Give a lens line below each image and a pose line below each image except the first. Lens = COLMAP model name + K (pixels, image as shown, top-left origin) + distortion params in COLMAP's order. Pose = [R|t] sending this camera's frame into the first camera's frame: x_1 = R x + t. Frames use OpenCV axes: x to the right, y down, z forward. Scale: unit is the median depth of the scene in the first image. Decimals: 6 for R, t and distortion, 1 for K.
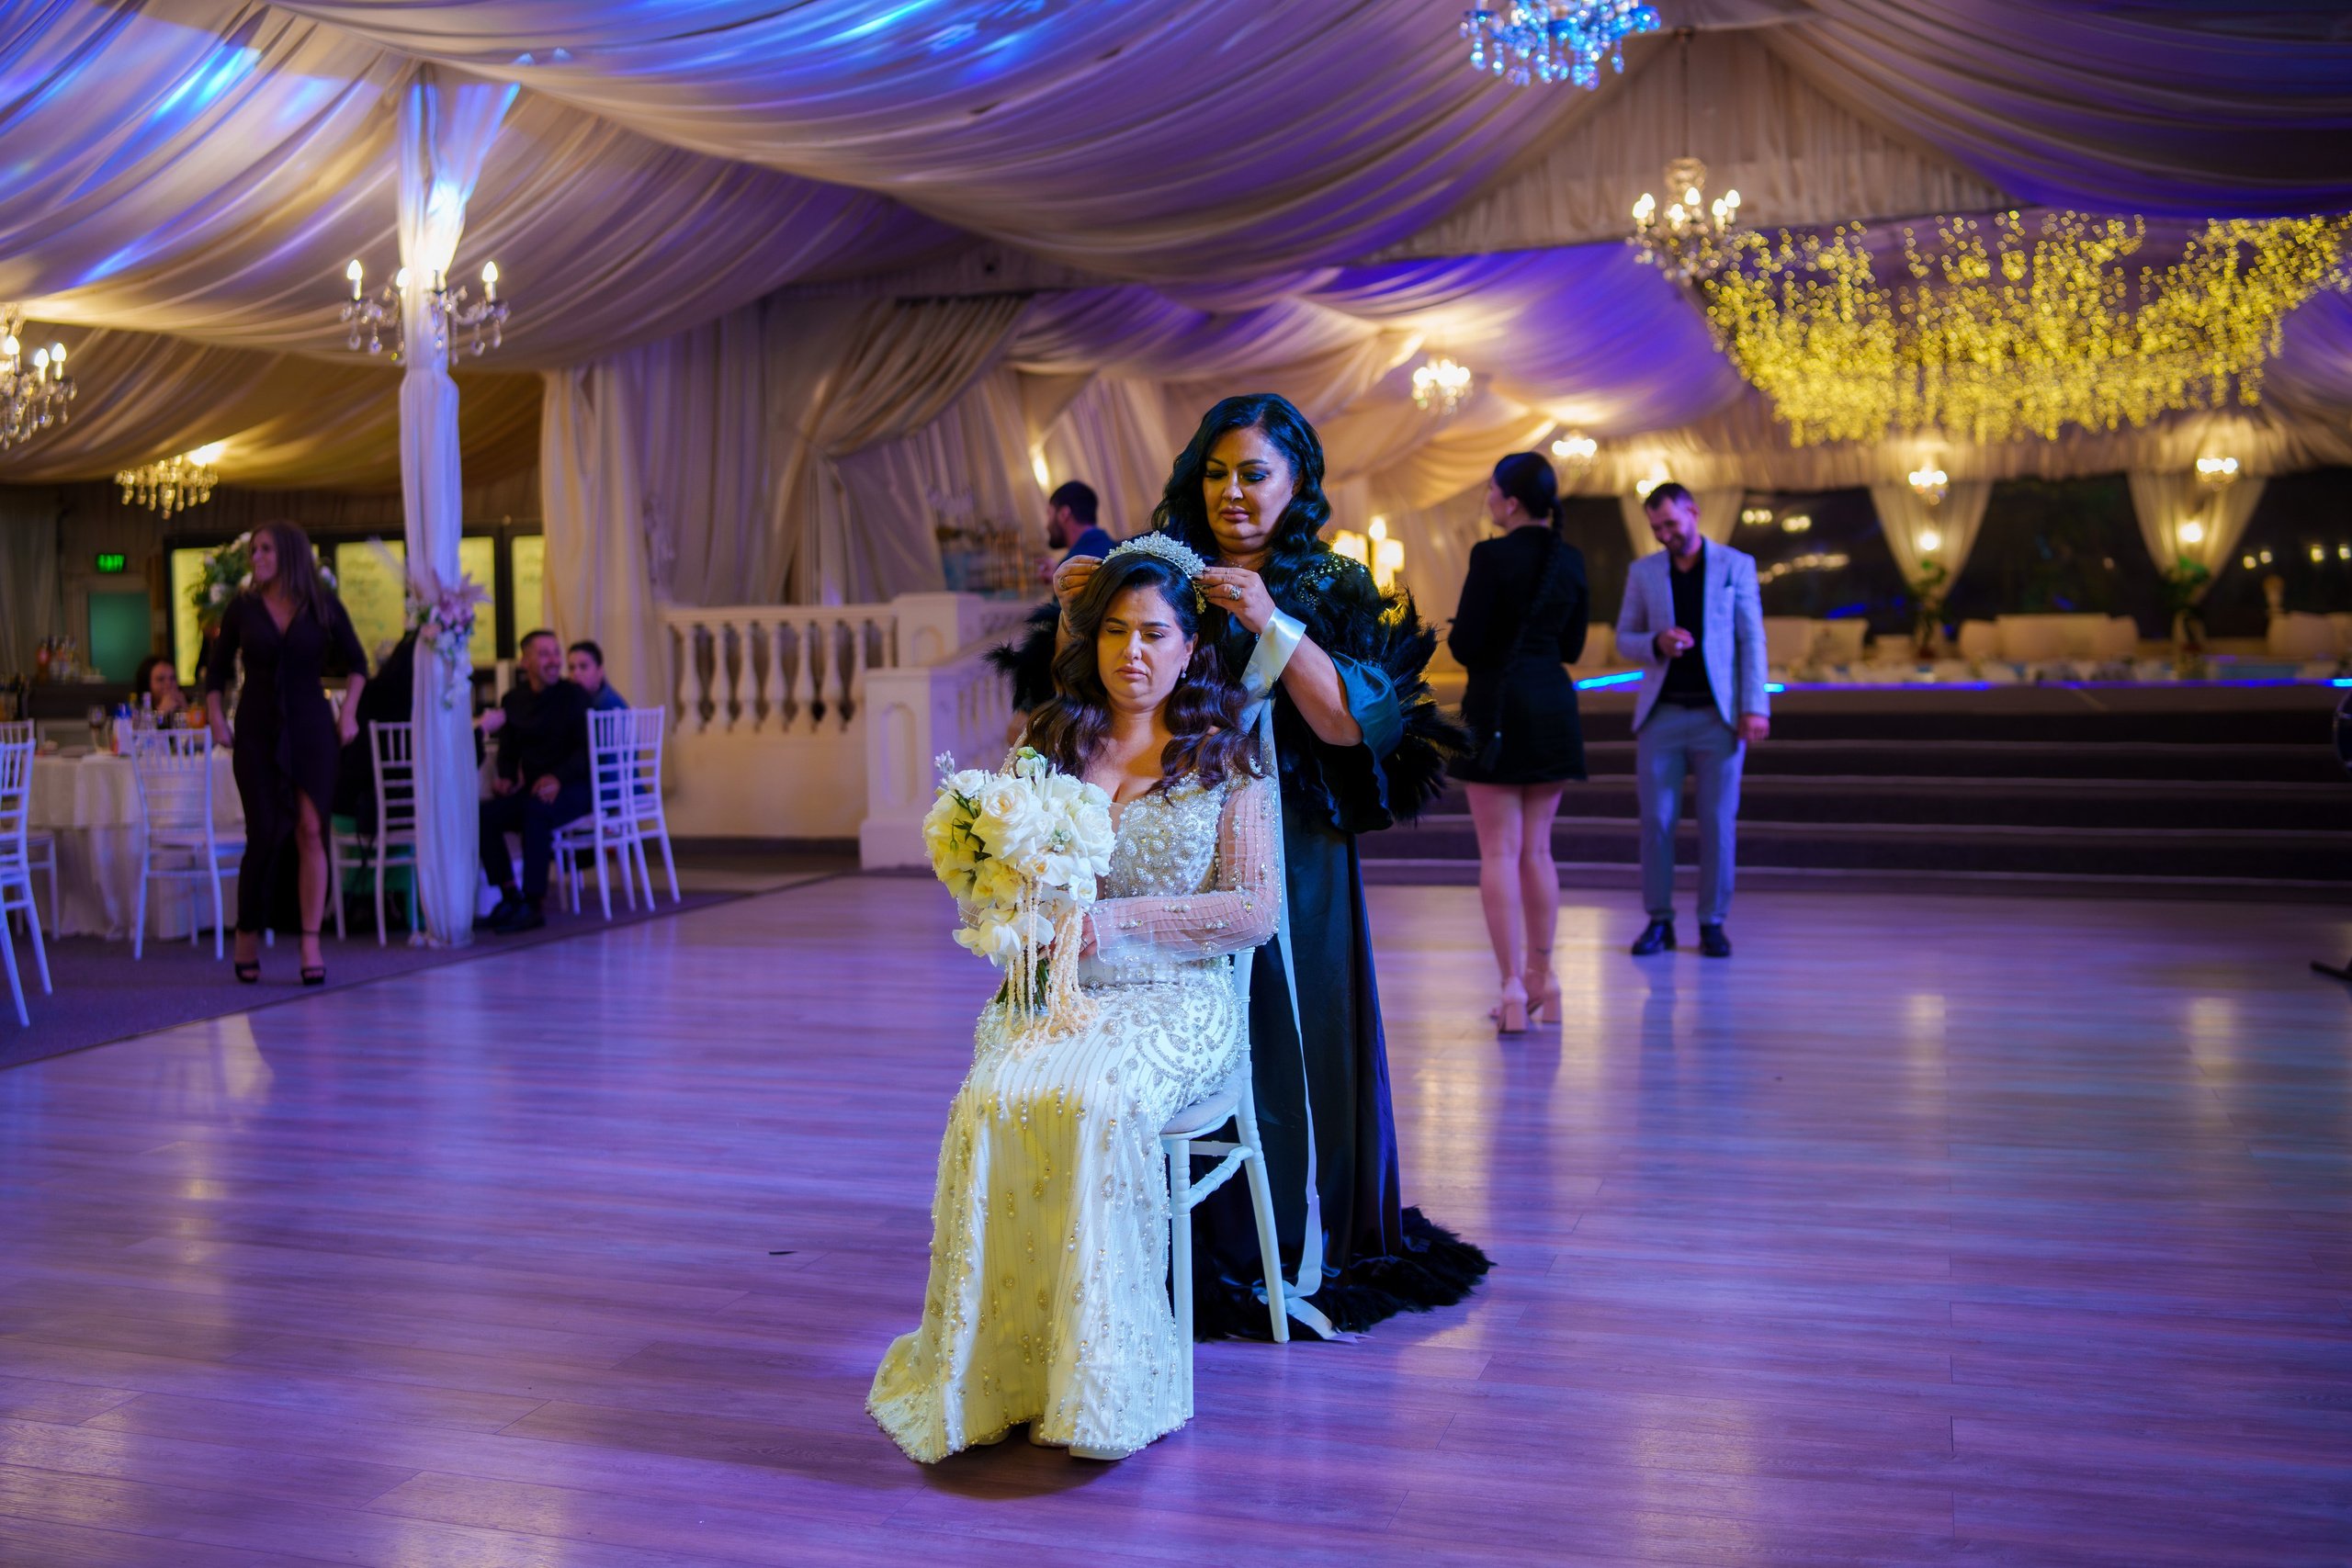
lens RADIAL K [[2264.2, 0, 1173.0], [0, 2264.2, 770.7], [0, 0, 1]] dist [-0.060569, 0.000000]
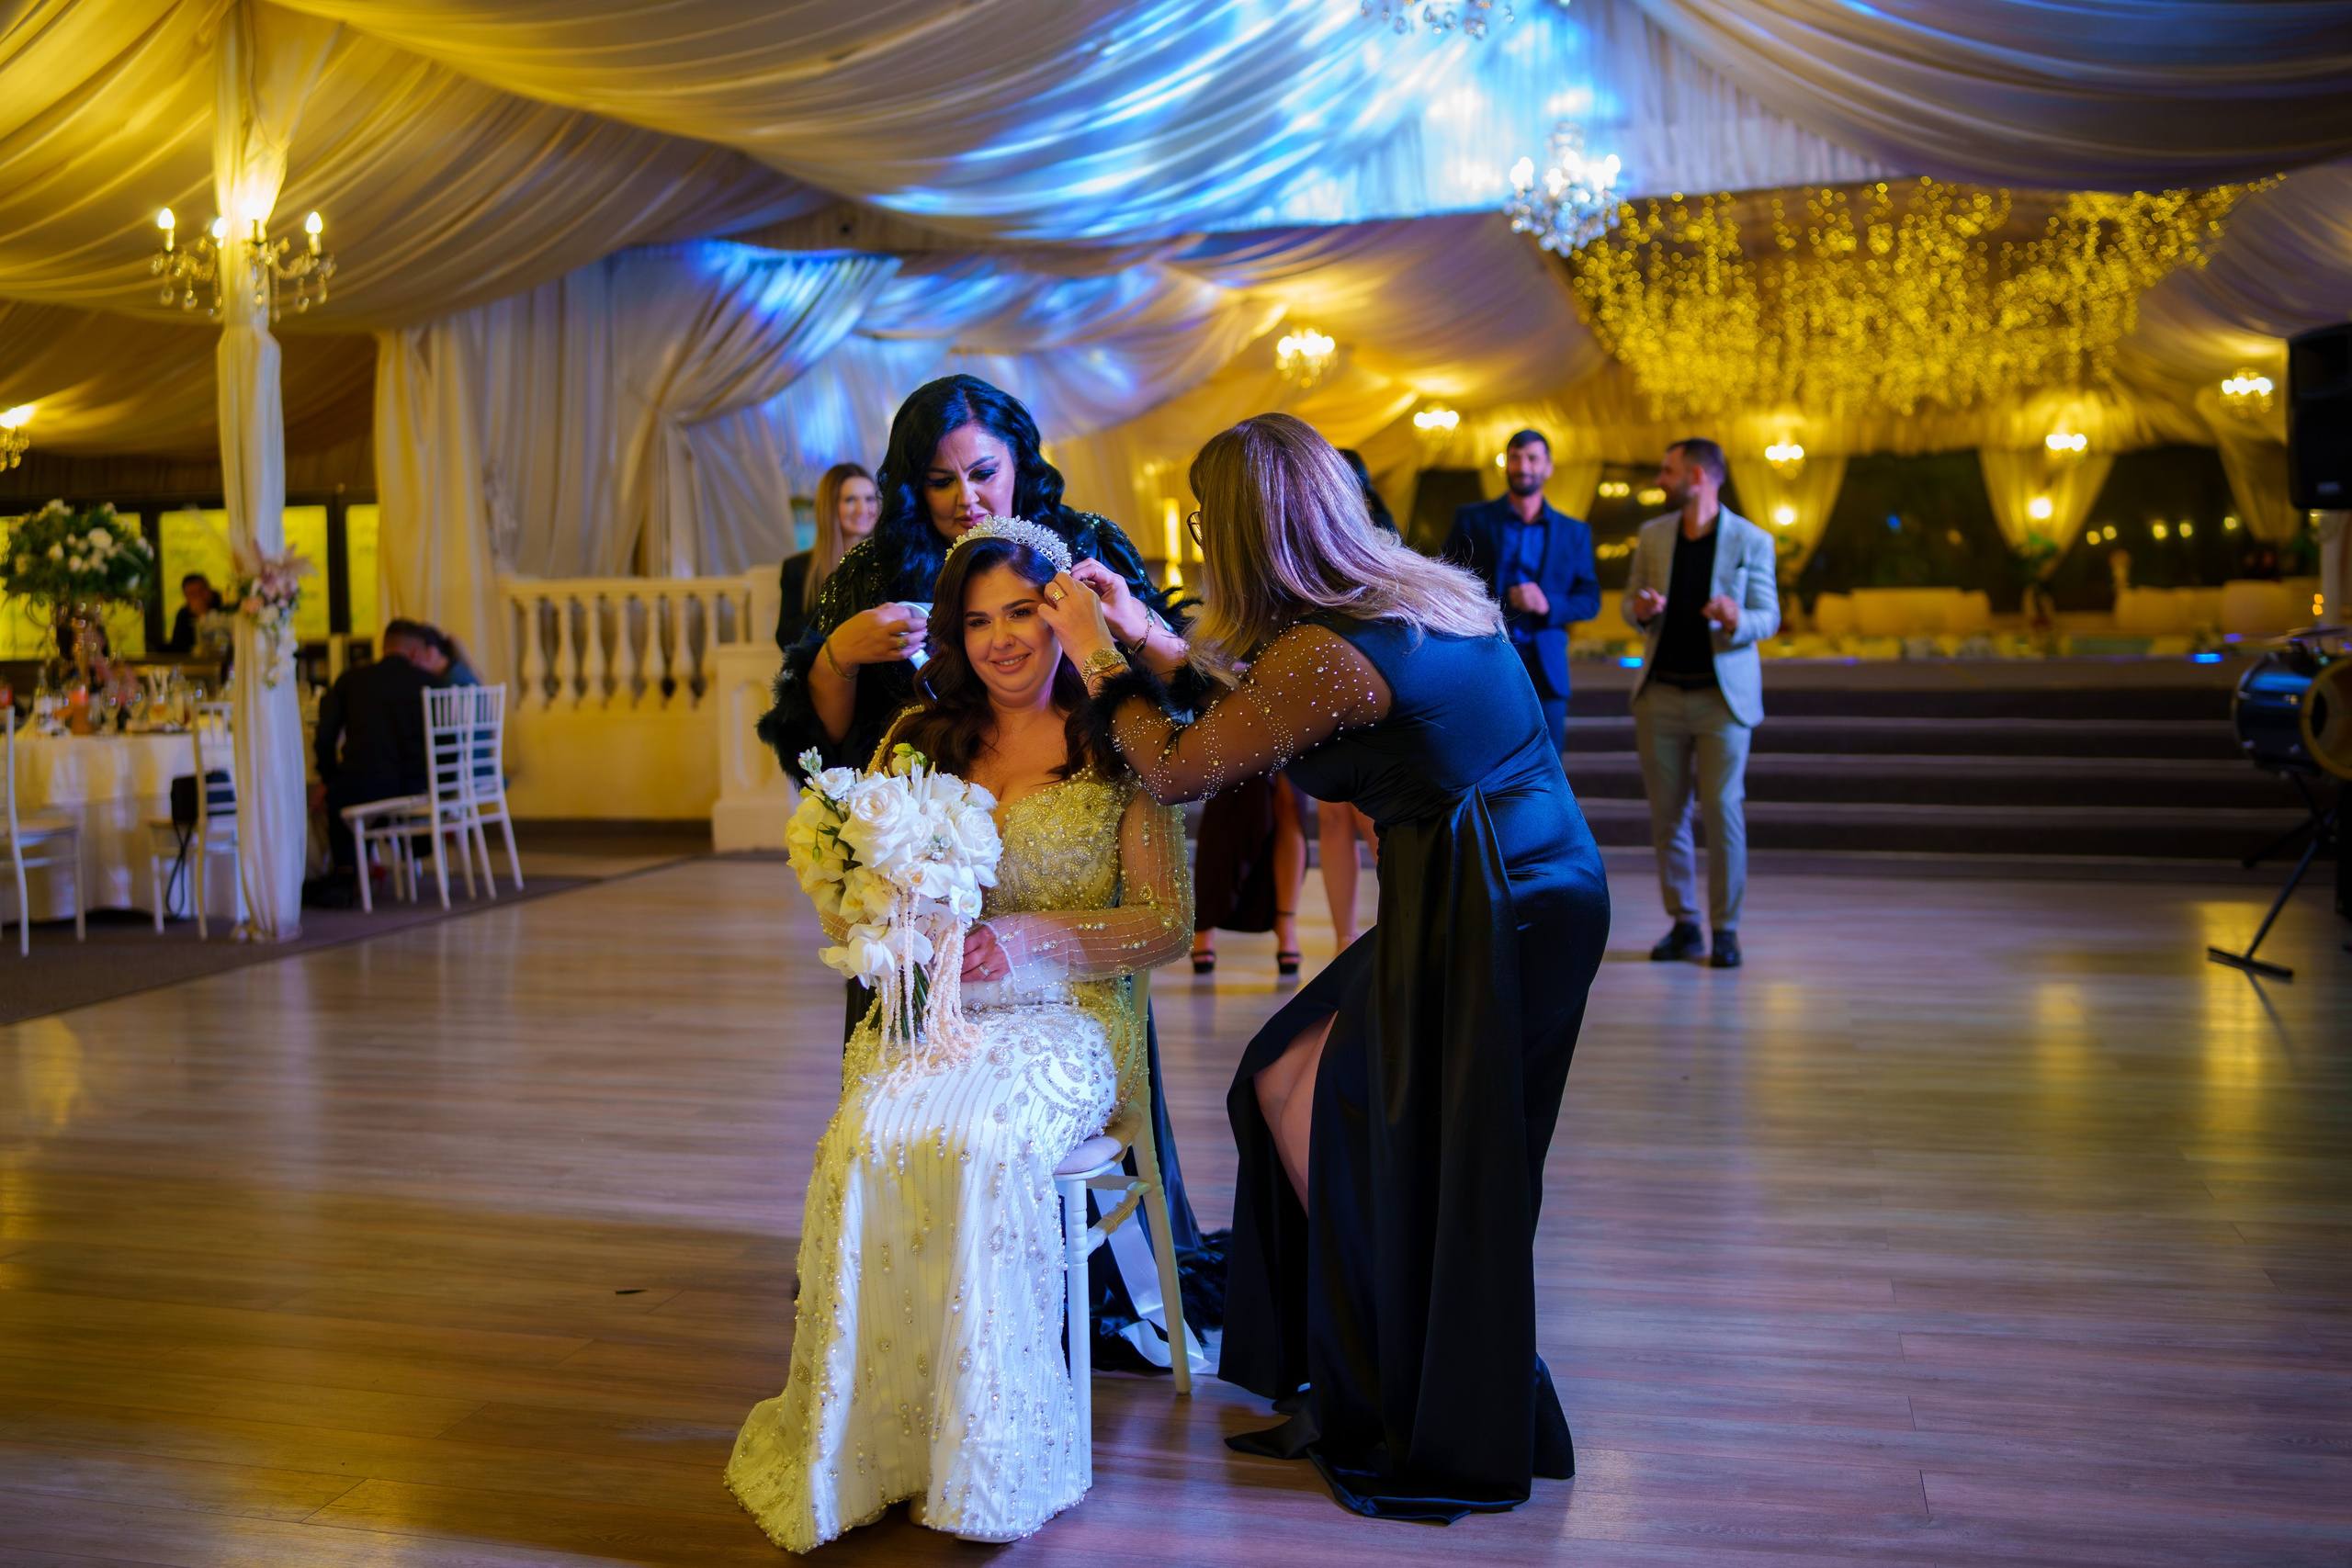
lens RADIAL K [[2264.2, 0, 1174.2], [0, 2264.2, 775.3], [0, 0, 1]] dist [-0.060569, 0.000000]
pose [[0.997945, -0.002932, 0.064016, -0.003617], [0.002013, 0.999894, 0.014419, -0.002461], [-0.064051, -0.014260, 0.997845, 0.026247]]
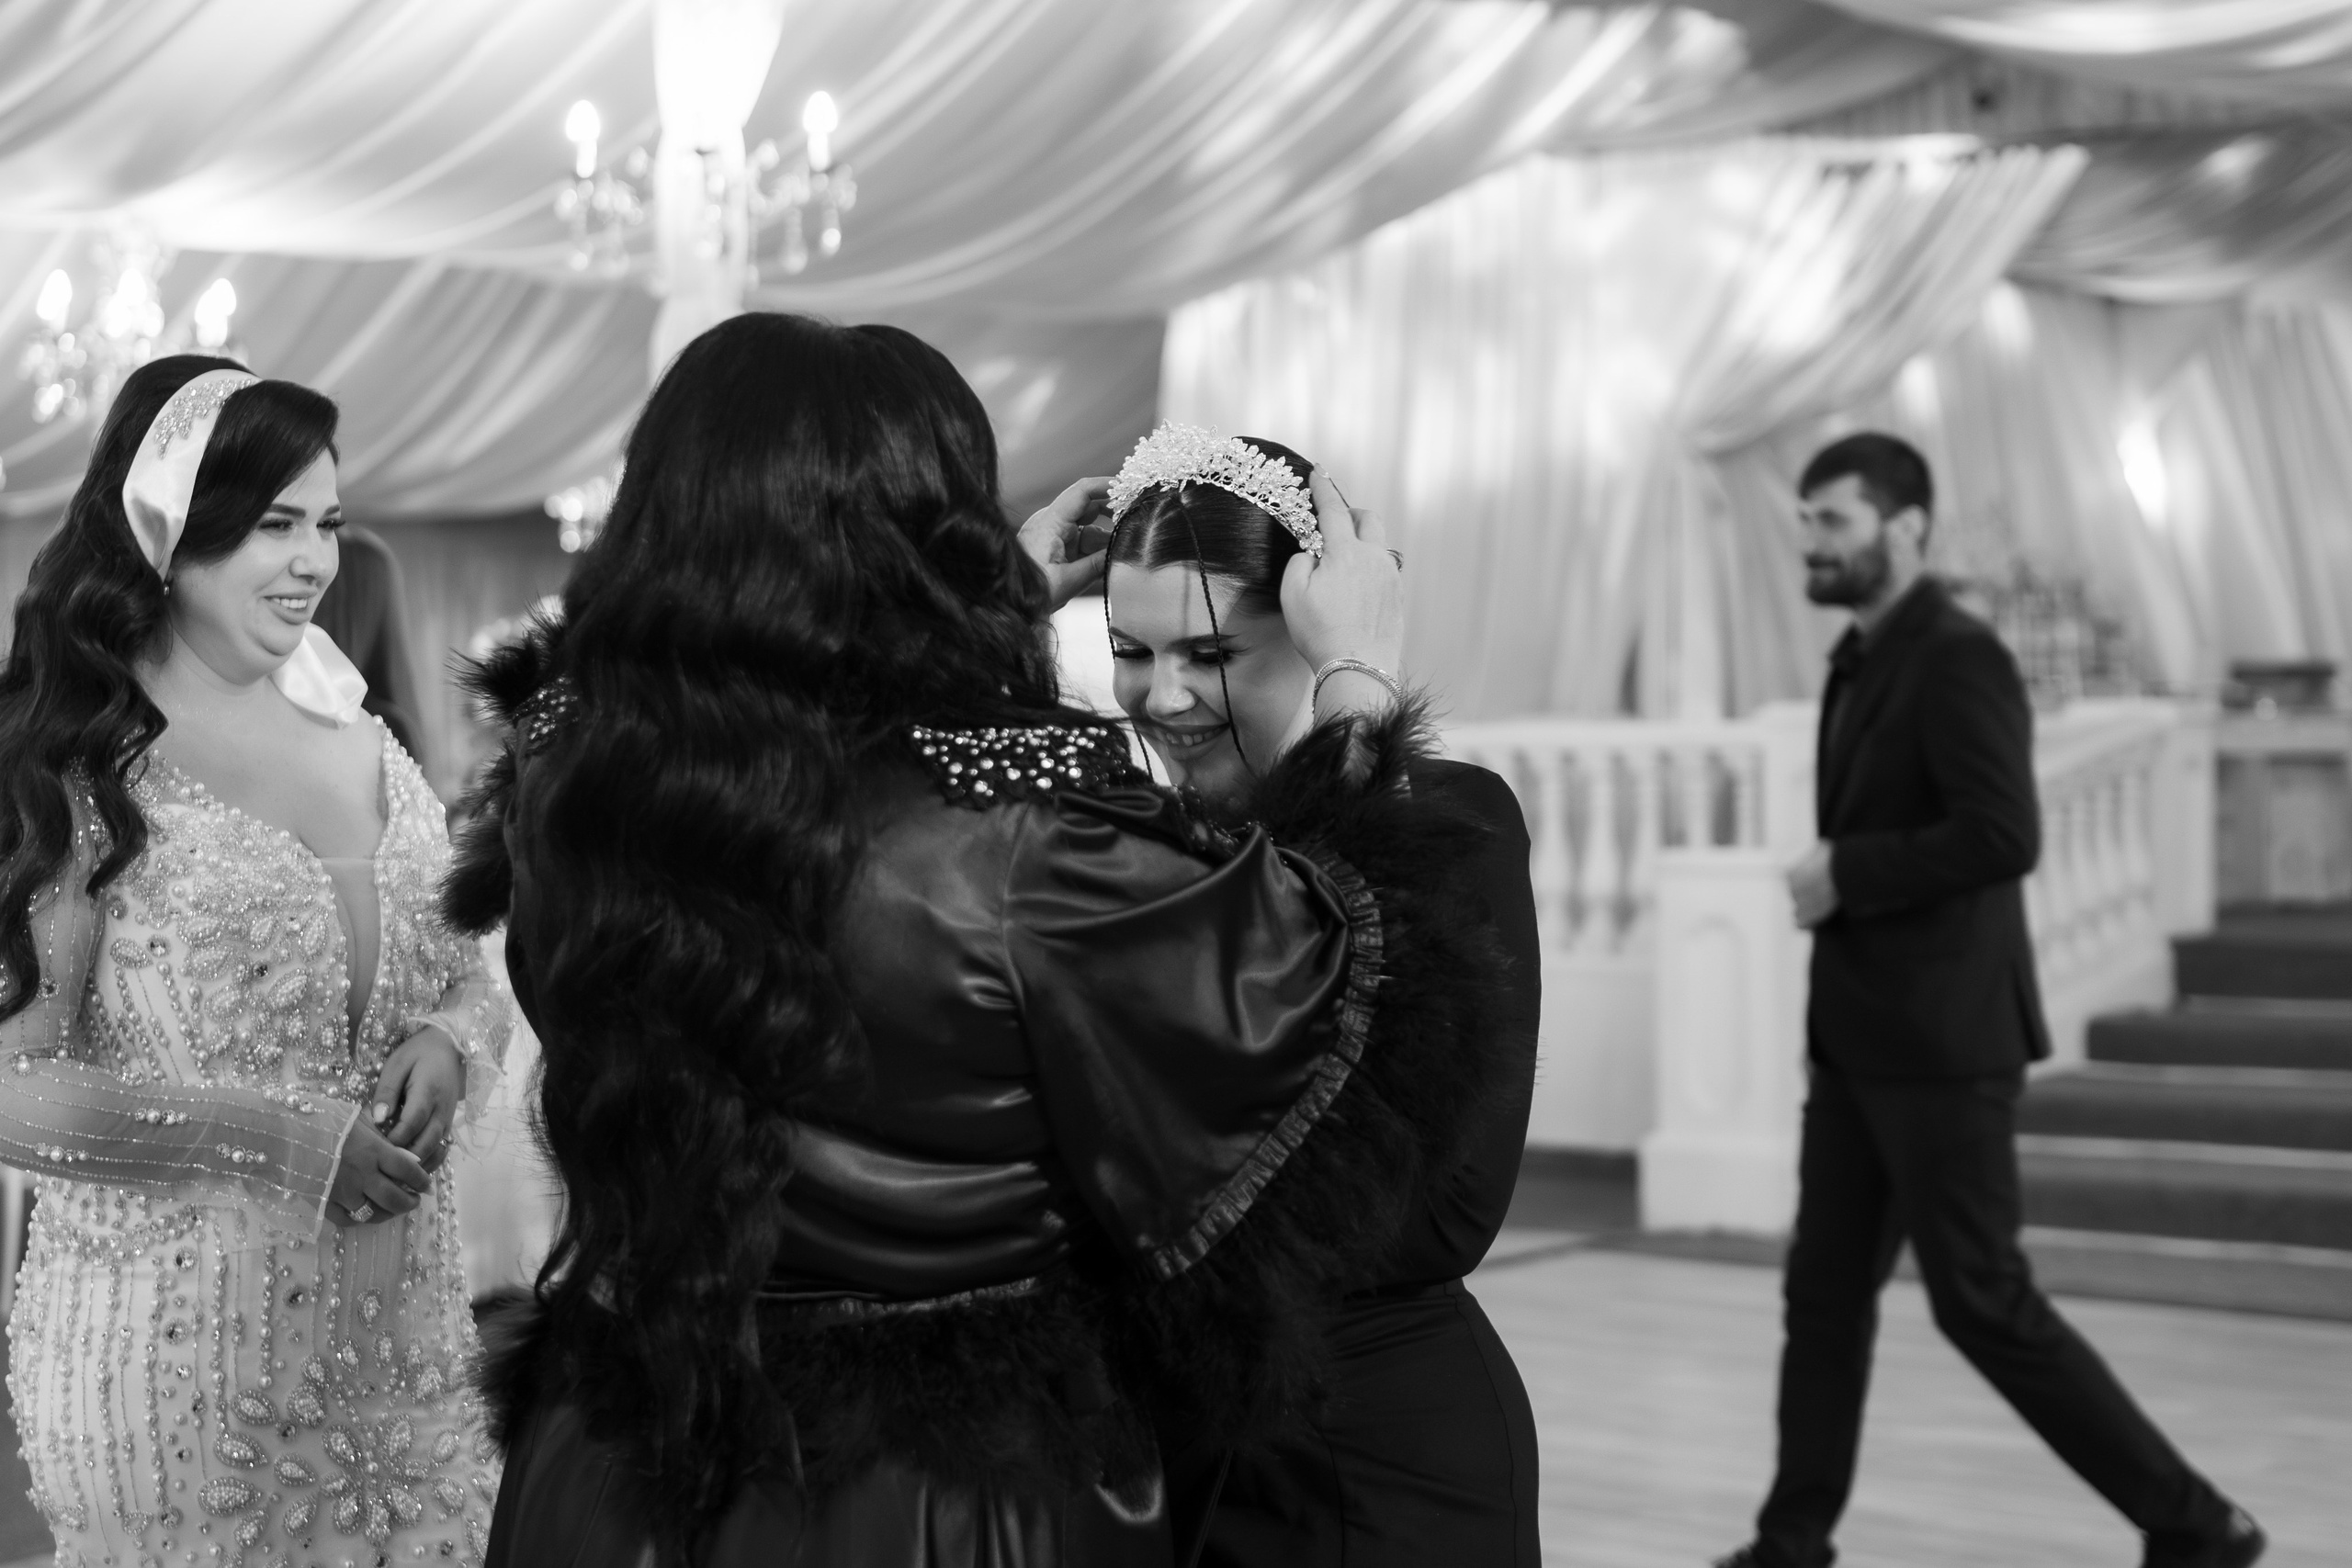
lens RADIAL K [[3459.1, 0, 1284.5], [0, 3459.1, 738.3], [0, 0, 1]] dist [-0.087199, 0.000000]
pose [[0.932080, 0.004576, -0.362225, 0.066076], [-0.026196, 0.998154, -0.054798, -0.021976], [0.361305, 0.060565, 0.930479, 0.196986]]
